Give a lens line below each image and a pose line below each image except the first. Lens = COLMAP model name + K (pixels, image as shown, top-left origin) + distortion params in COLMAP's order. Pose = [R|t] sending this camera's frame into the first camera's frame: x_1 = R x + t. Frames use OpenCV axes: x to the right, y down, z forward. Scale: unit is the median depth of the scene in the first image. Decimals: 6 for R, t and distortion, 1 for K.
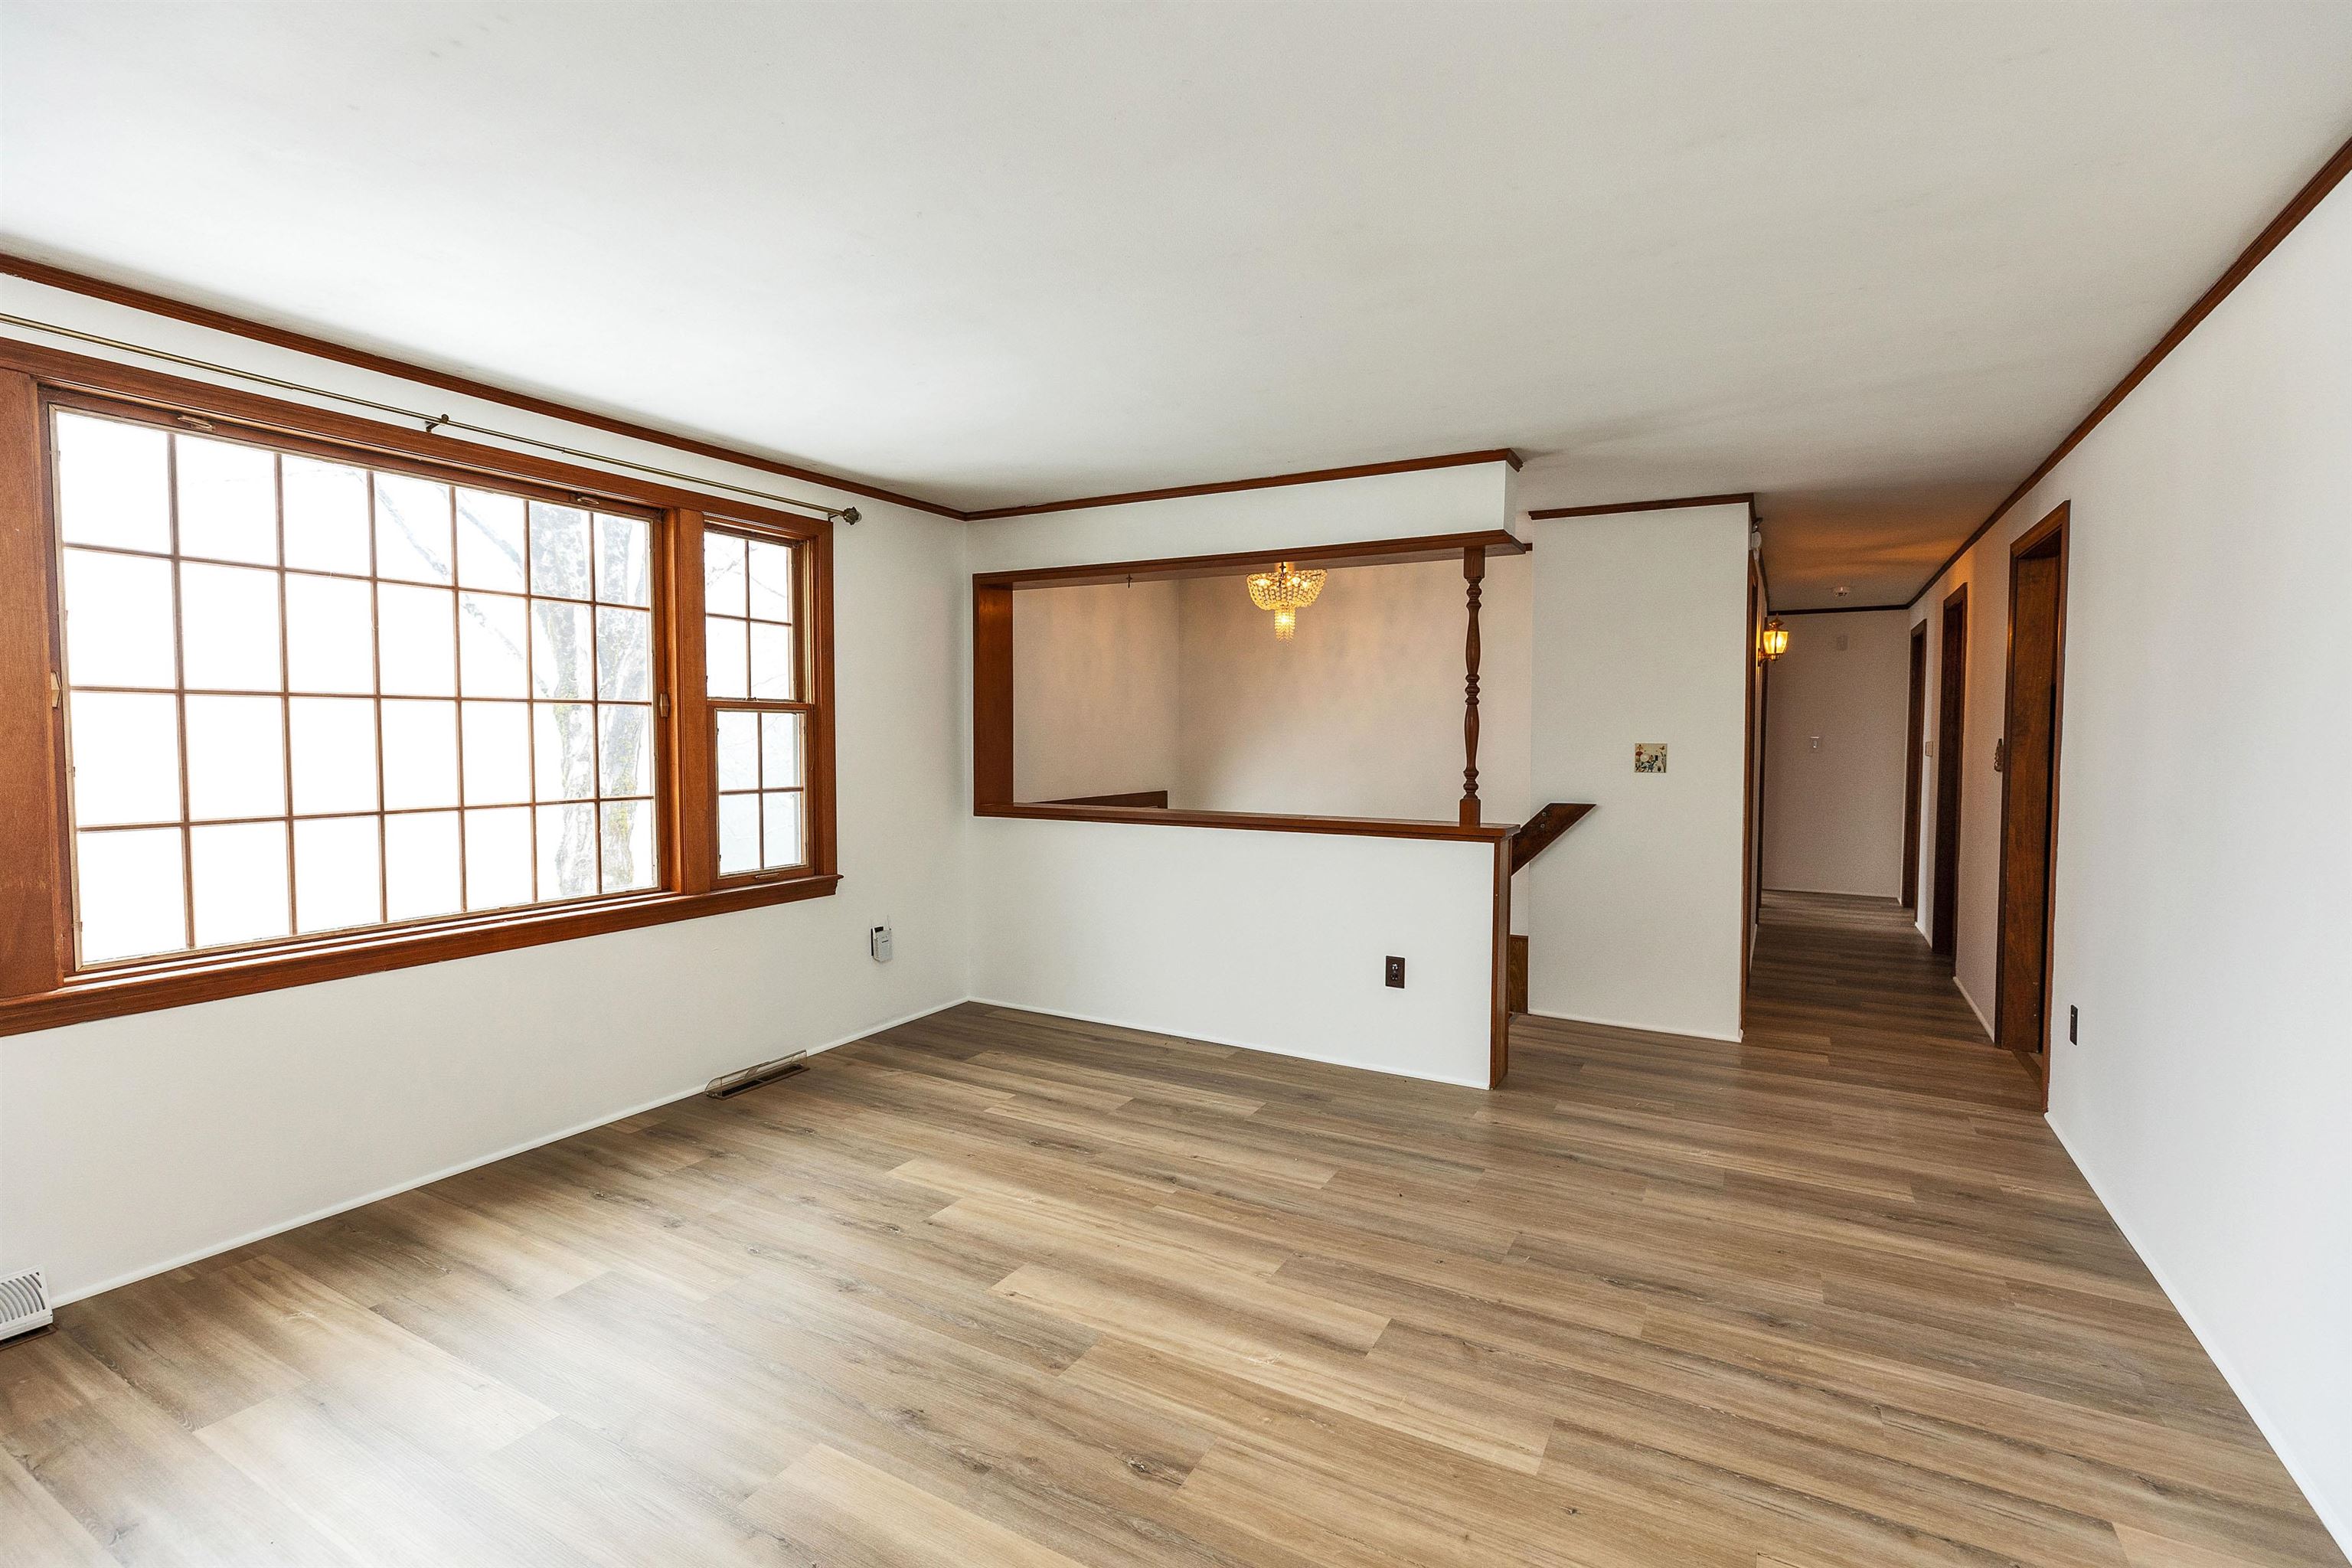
lens RADIAL K [[1058.2, 0, 1178.7], [0, 1058.2, 781.4], [0, 0, 1]] dist [0.002166, 0.000205]
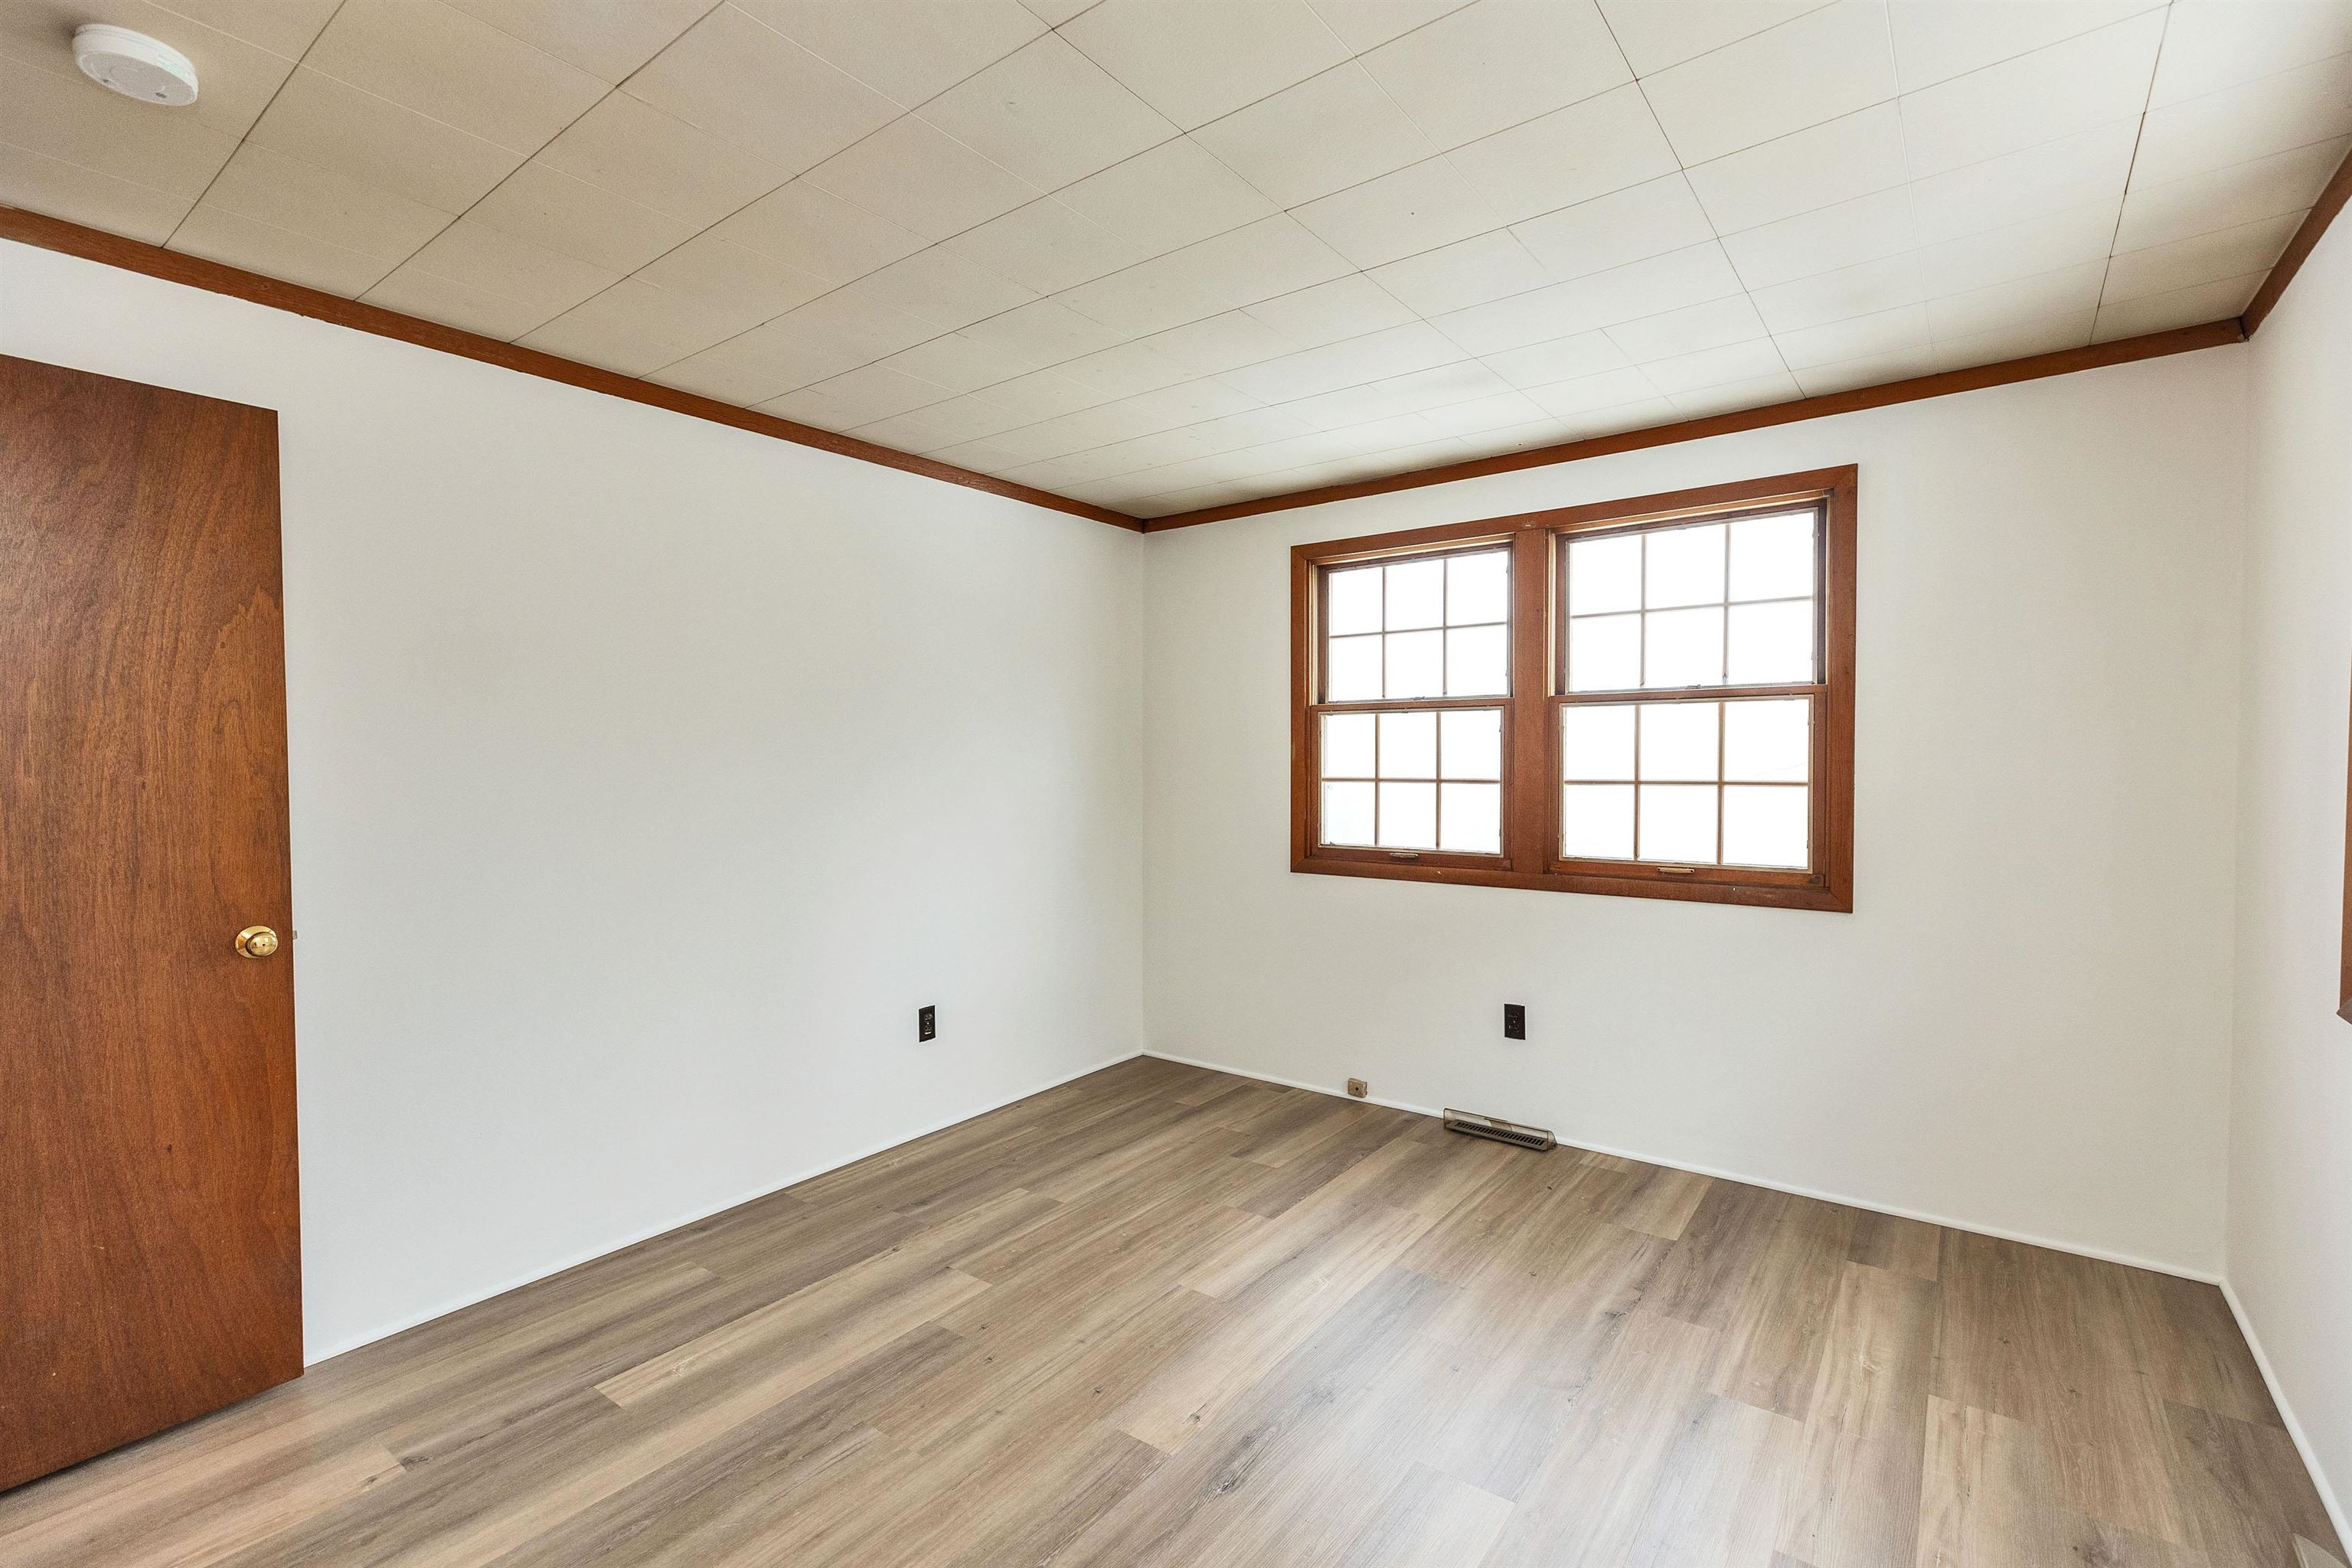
lens RADIAL K [[1058.2, 0, 1178.7], [0, 1058.2, 781.4], [0, 0, 1]] dist [0.002166, 0.000205]
pose [[-0.135515, 0.028417, -0.990368, 0.768389], [-0.030715, 0.998988, 0.032867, -0.011974], [0.990299, 0.034873, -0.134505, 0.786367]]
